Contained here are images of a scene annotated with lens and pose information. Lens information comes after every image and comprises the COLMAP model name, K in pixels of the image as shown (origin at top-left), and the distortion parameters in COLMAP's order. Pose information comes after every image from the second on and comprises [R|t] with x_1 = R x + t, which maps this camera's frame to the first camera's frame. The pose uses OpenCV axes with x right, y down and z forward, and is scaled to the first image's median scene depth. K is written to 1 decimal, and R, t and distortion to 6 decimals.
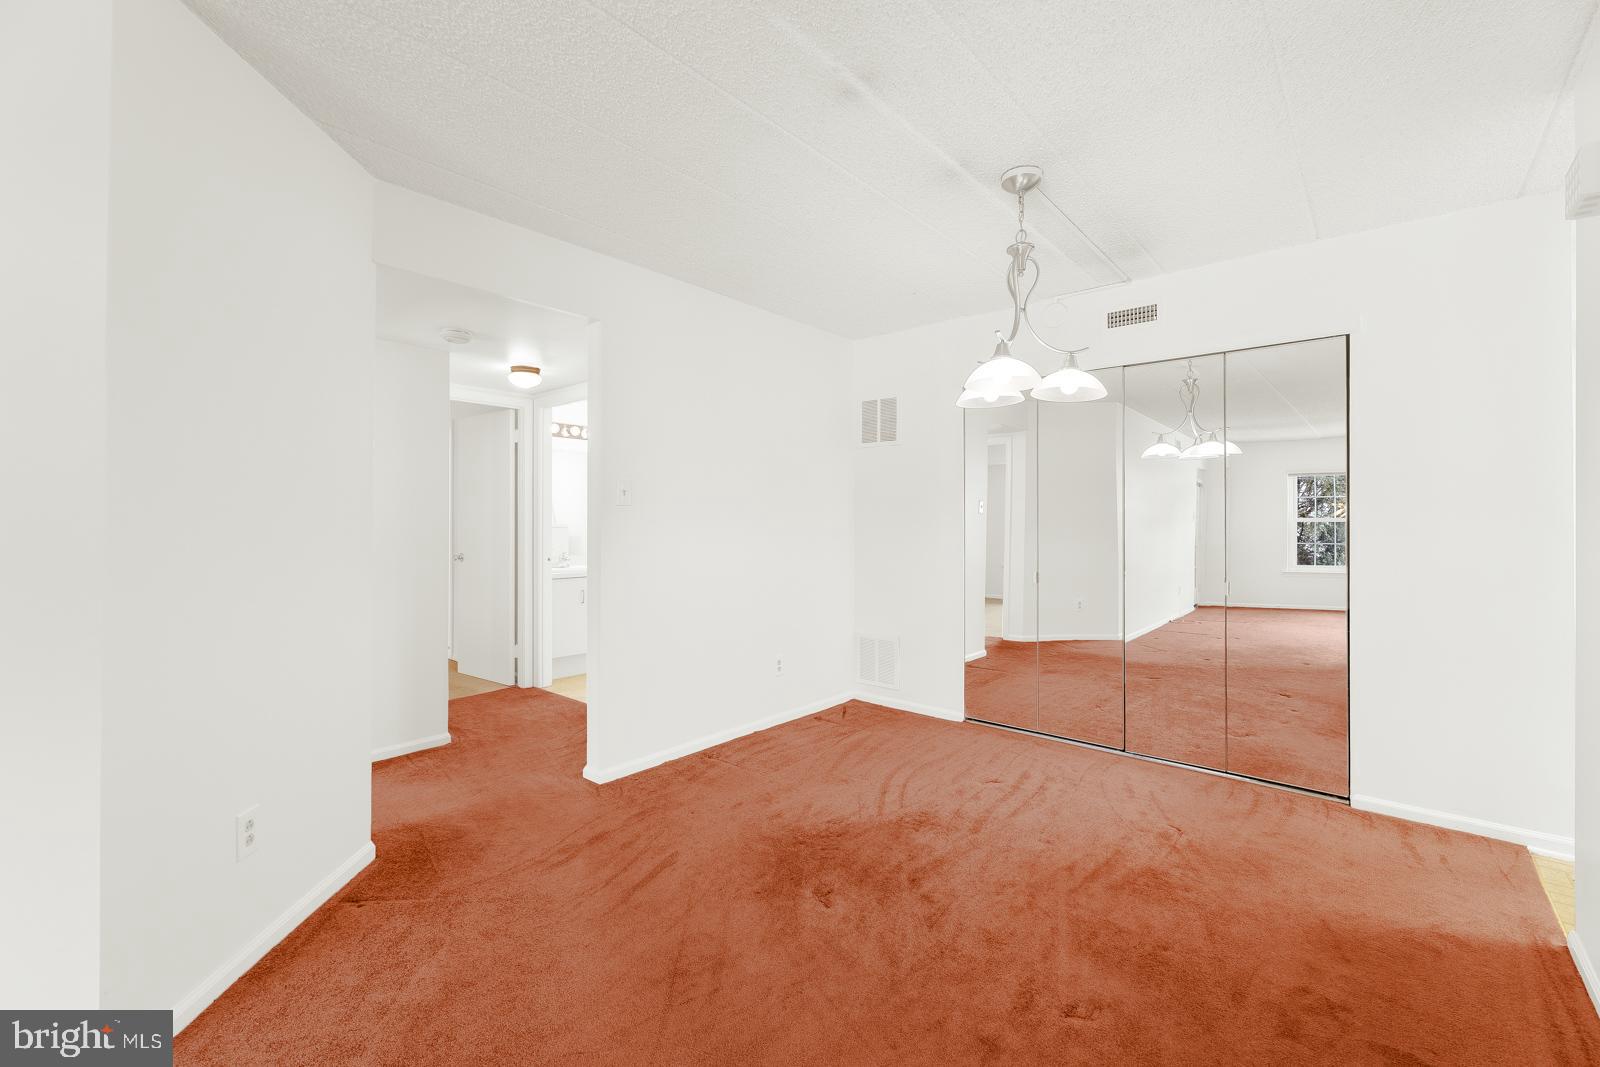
lens RADIAL K [[677.2, 0, 793.0], [0, 677.2, 513.9], [0, 0, 1]] dist [-0.000408, -0.000263]
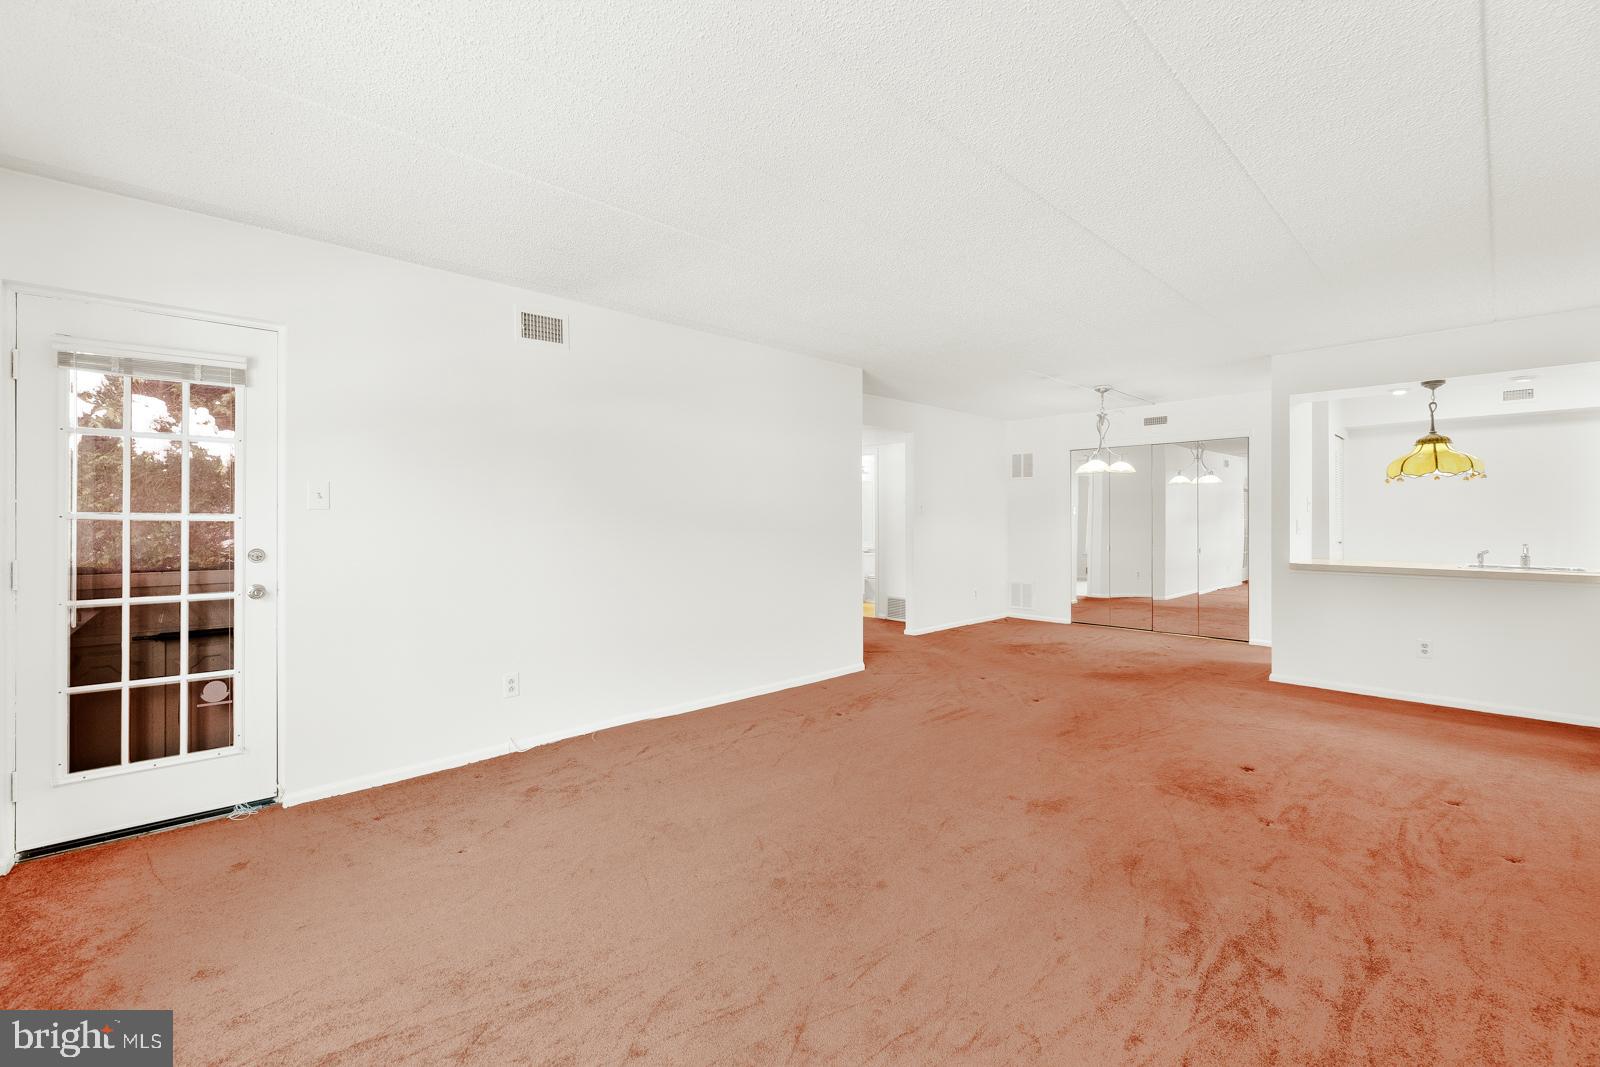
lens RADIAL K [[724.9, 0, 801.9], [0, 724.9, 515.1], [0, 0, 1]] dist [-0.000389, 0.015858]
pose [[0.998174, -0.003034, -0.060325, -0.545592], [0.003277, 0.999987, 0.003936, -0.017835], [0.060313, -0.004126, 0.998171, -1.557518]]
